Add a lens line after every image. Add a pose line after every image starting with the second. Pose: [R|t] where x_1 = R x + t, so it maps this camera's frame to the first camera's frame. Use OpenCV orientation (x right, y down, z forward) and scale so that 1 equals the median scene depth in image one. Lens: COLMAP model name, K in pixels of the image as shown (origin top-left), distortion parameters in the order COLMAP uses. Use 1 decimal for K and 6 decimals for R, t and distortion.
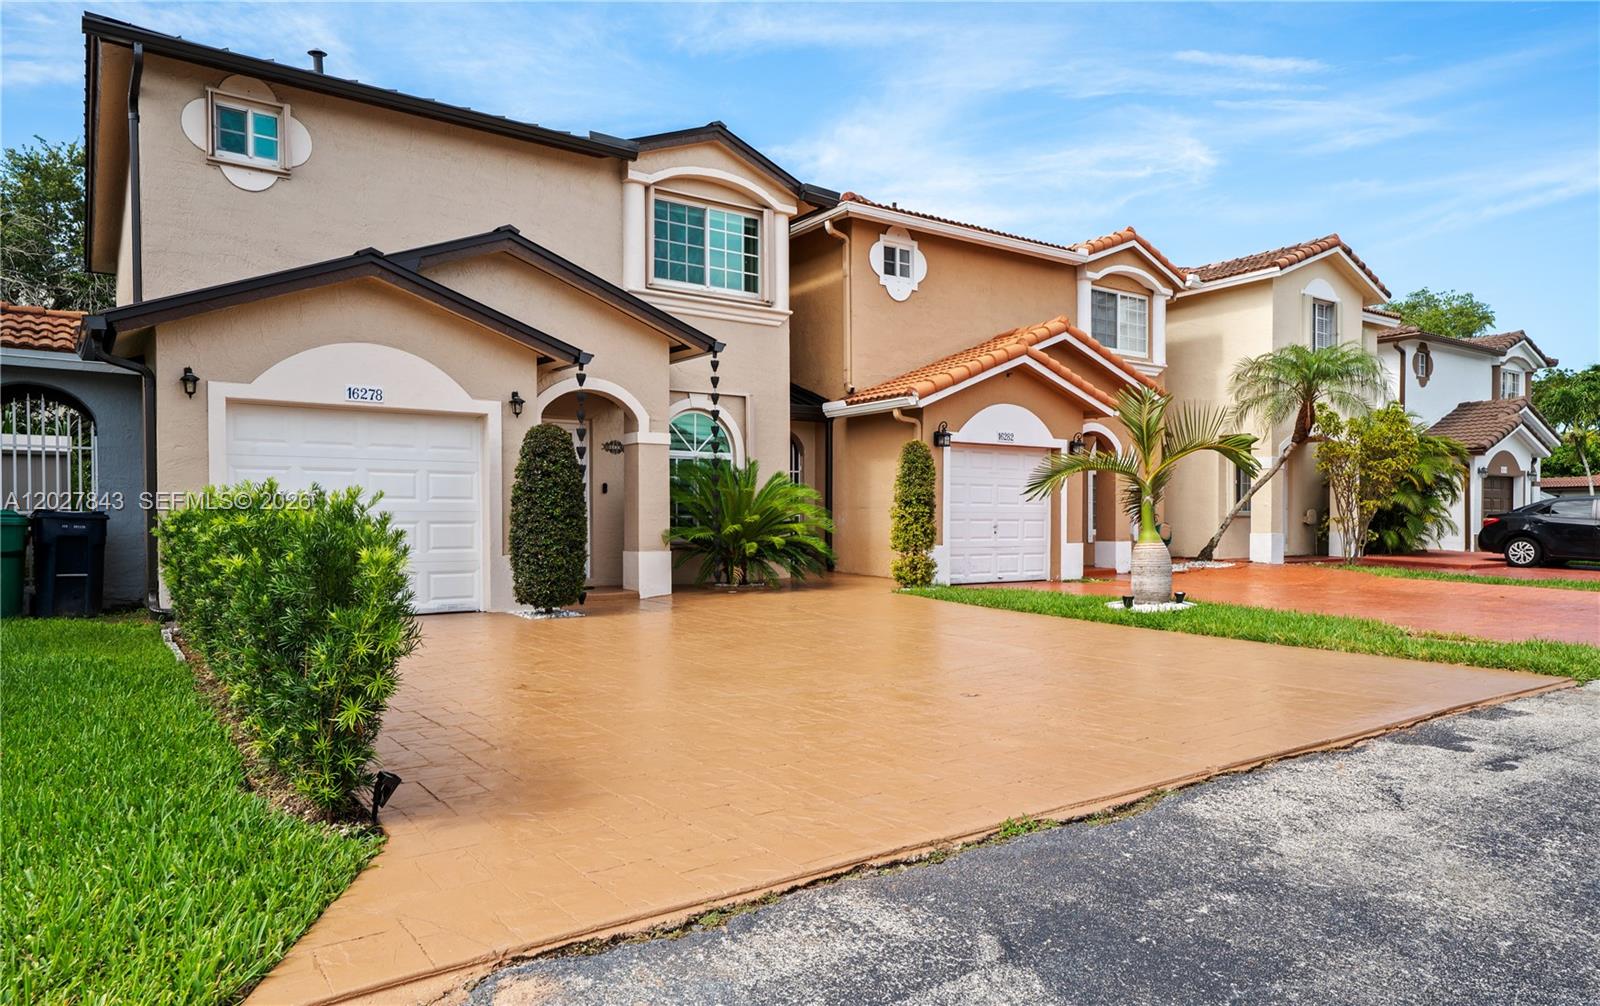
lens RADIAL K [[1000.7, 0, 800.7], [0, 1000.7, 512.4], [0, 0, 1]] dist [0.011066, 0.004387]
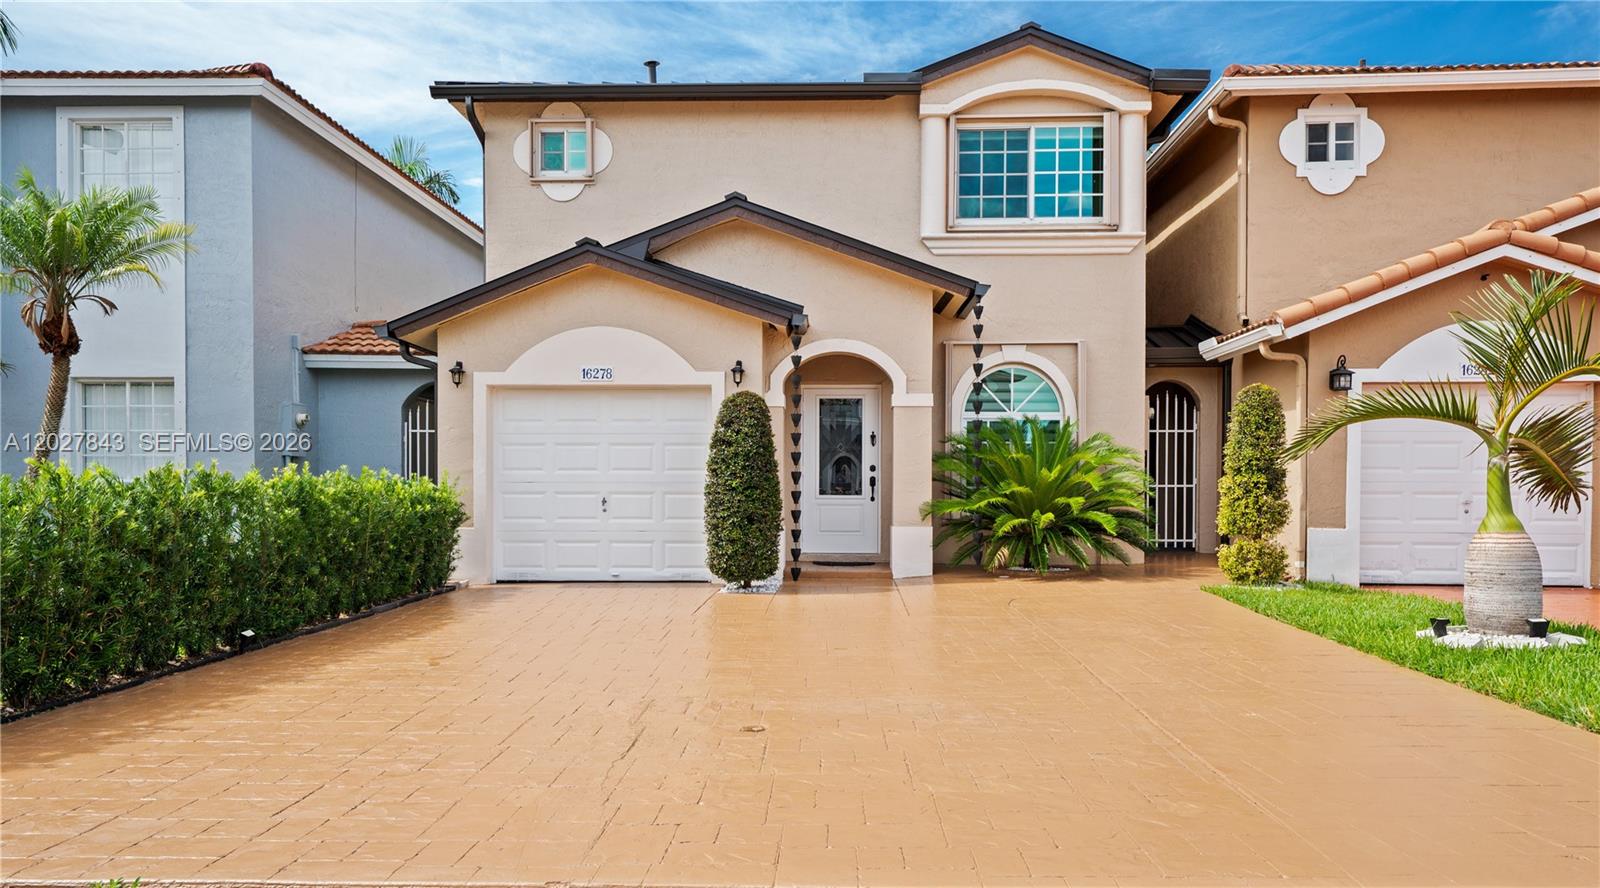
lens RADIAL K [[1031.4, 0, 807.0], [0, 1031.4, 484.1], [0, 0, 1]] dist [0.018381, 0.000517]
pose [[0.793008, 0.000509, -0.609211, 0.312776], [0.002160, 0.999991, 0.003647, -0.002183], [0.609208, -0.004208, 0.792999, 0.192461]]
